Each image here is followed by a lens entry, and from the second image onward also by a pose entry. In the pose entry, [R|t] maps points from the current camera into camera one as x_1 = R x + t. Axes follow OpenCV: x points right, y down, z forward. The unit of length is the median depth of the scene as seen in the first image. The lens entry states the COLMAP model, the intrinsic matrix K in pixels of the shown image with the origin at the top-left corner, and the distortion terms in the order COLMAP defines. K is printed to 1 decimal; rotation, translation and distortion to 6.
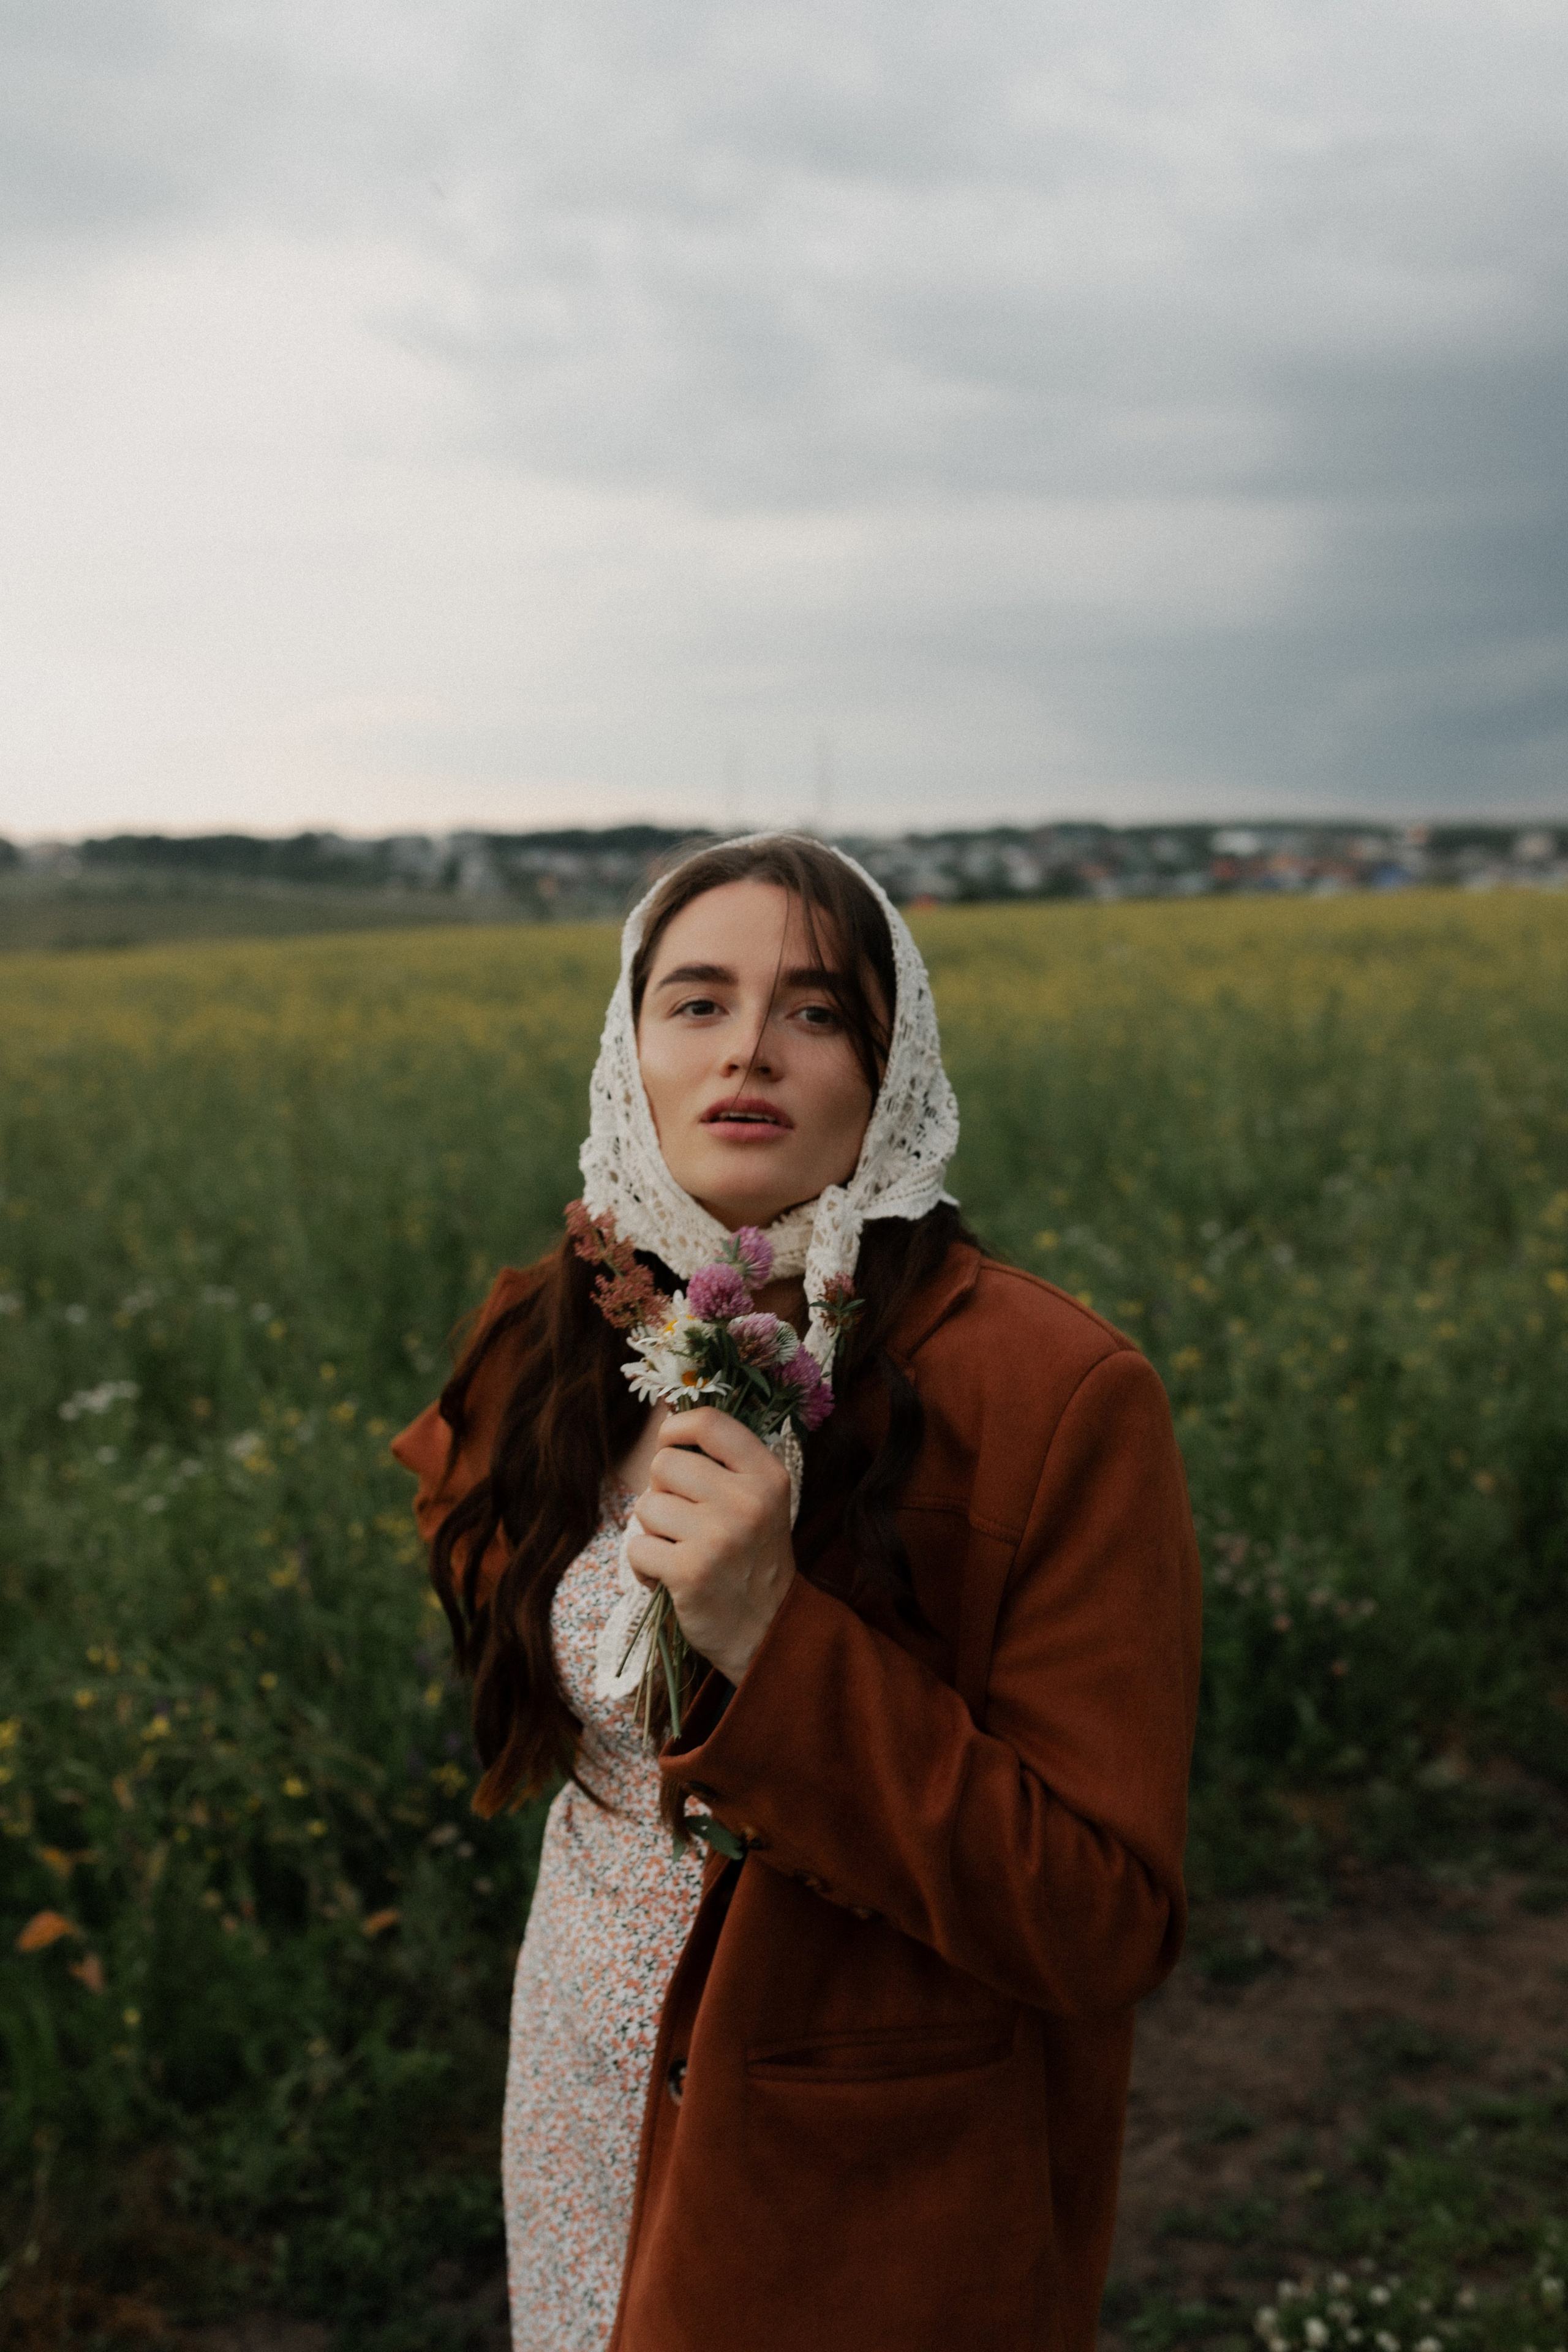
lens RADIAL K [[2247.0, 0, 804.8], [0, 2247.0, 1123.9], [0, 0, 1]] dist [-0.021941, 0.040520]
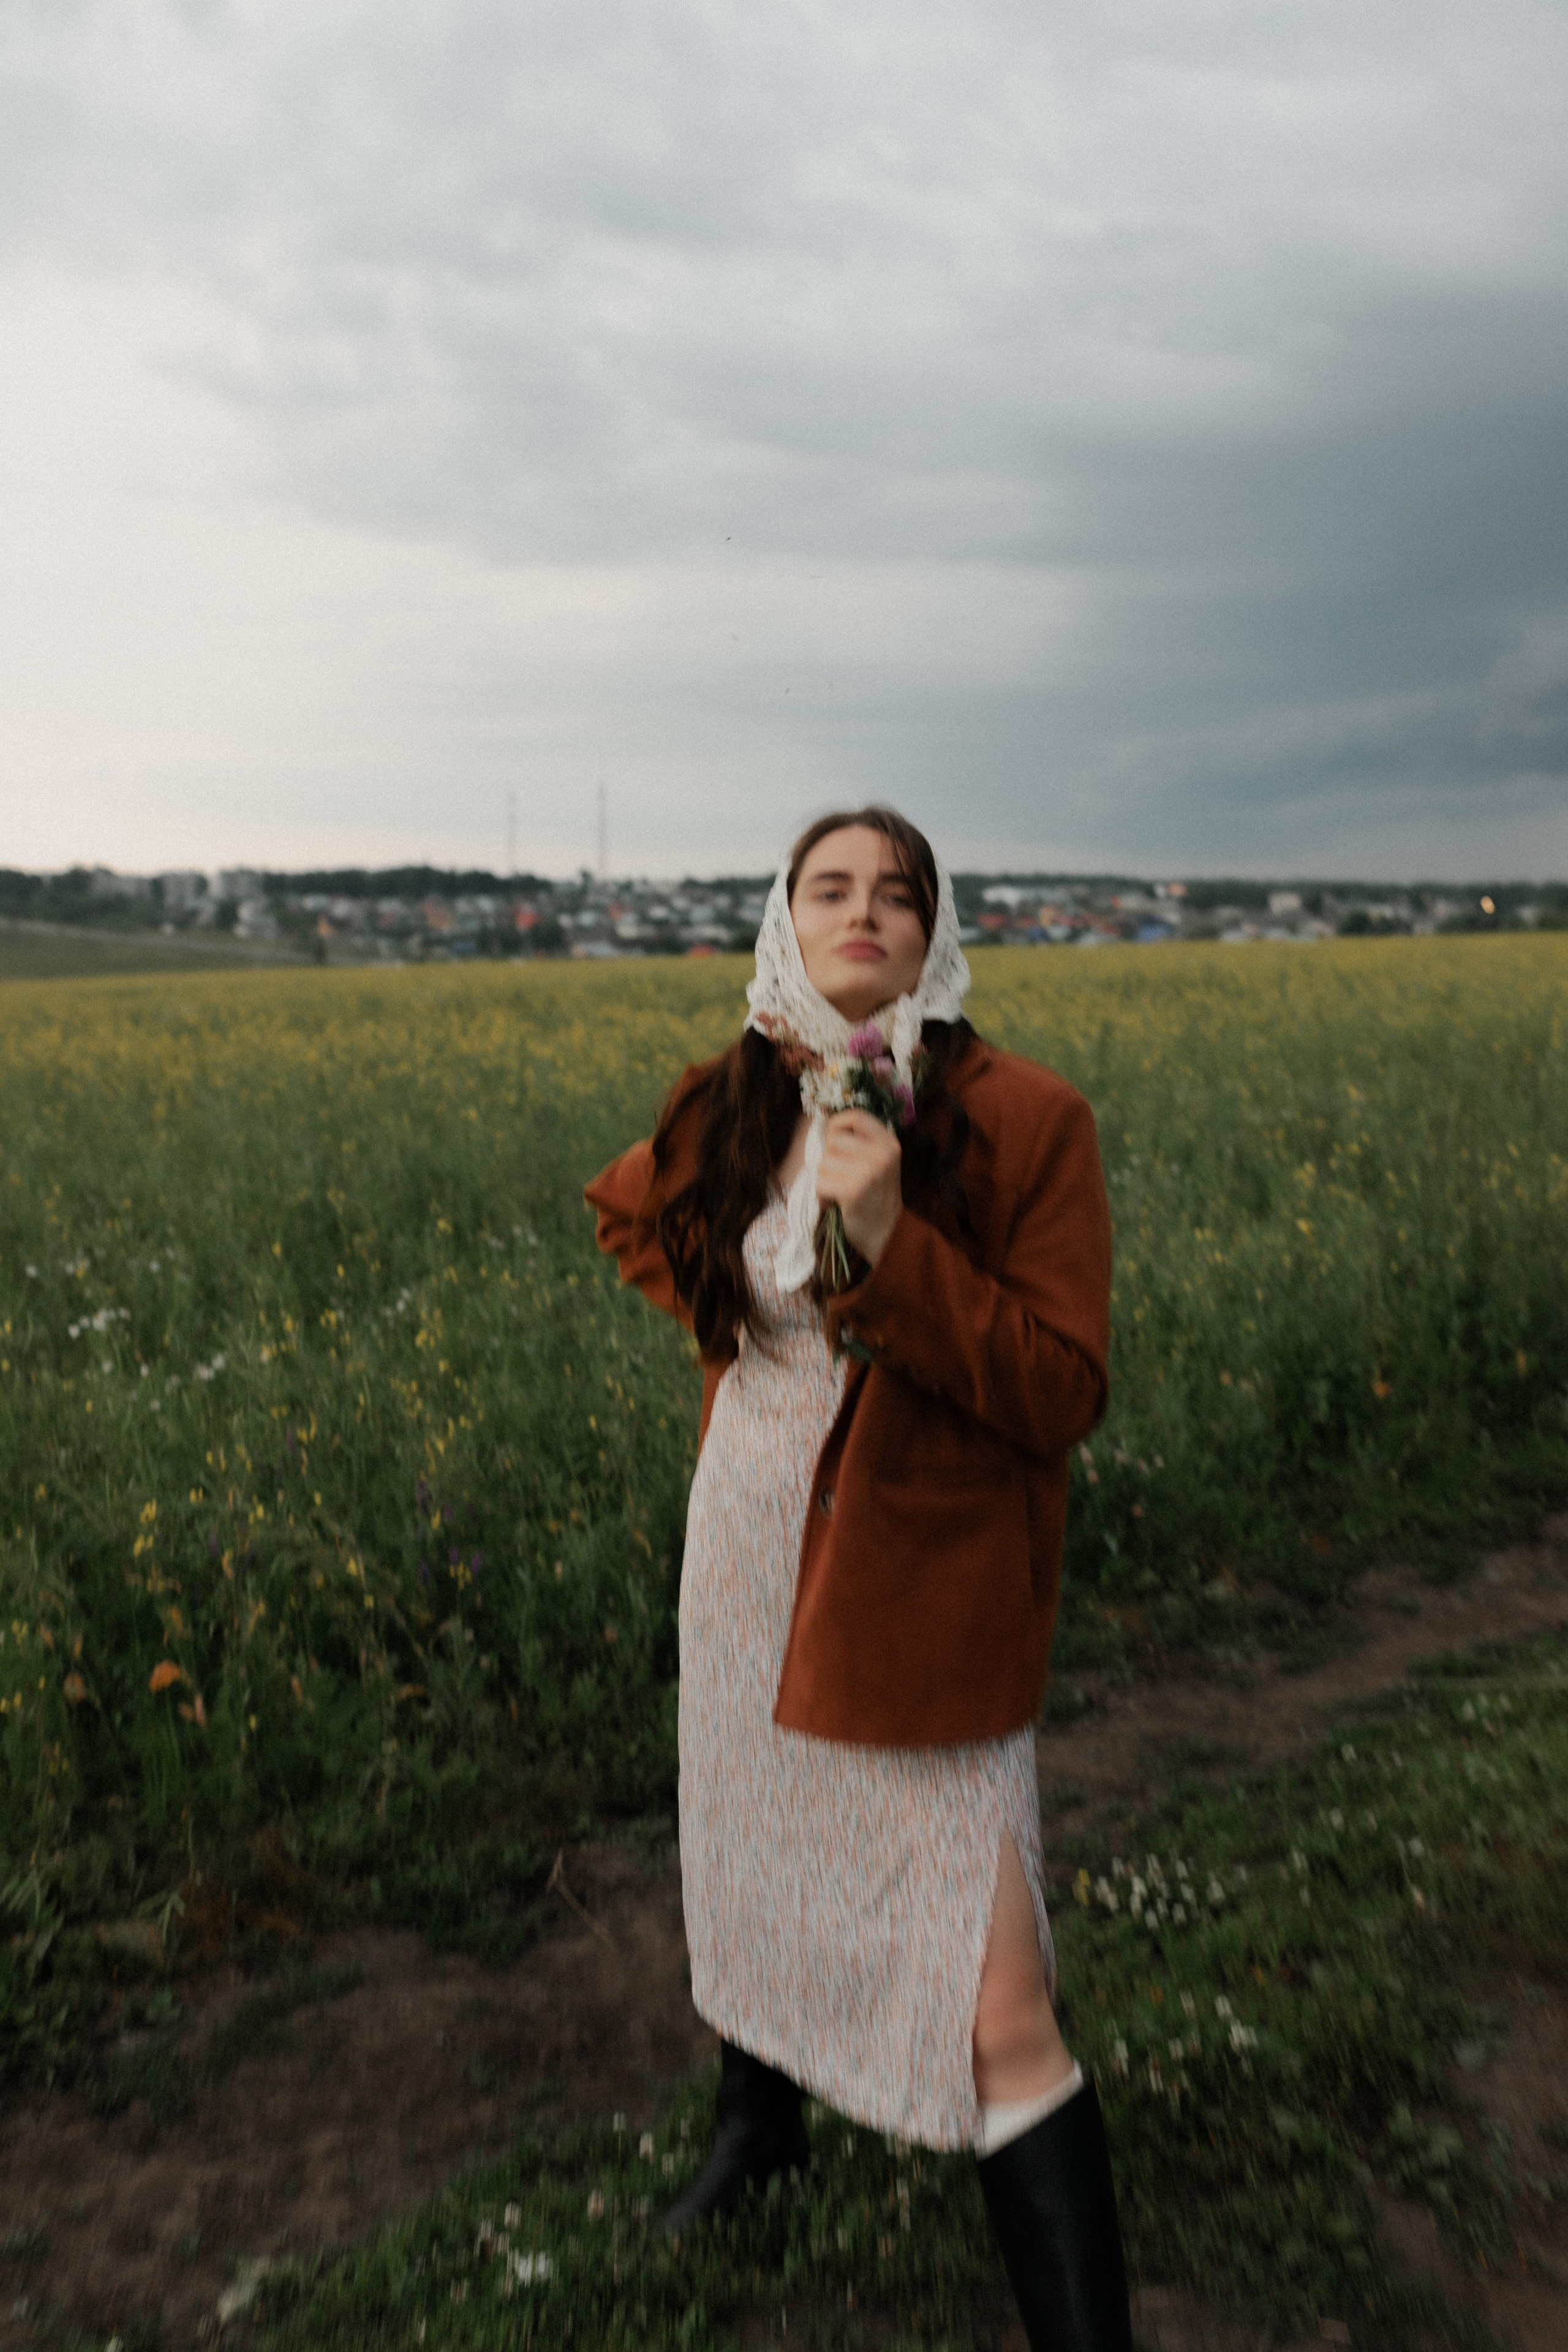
lens RADIAL K [[2245.2, 0, 789.9], [0, 2245.2, 1172.4], [0, 0, 1]] dist [0.002648, 0.008514]
pose [[0.995152, 0.005564, 0.098194, -0.080309], [-0.005428, 0.999984, -0.001658, 0.051981], [-0.098201, 0.001117, 0.995166, -0.236622]]
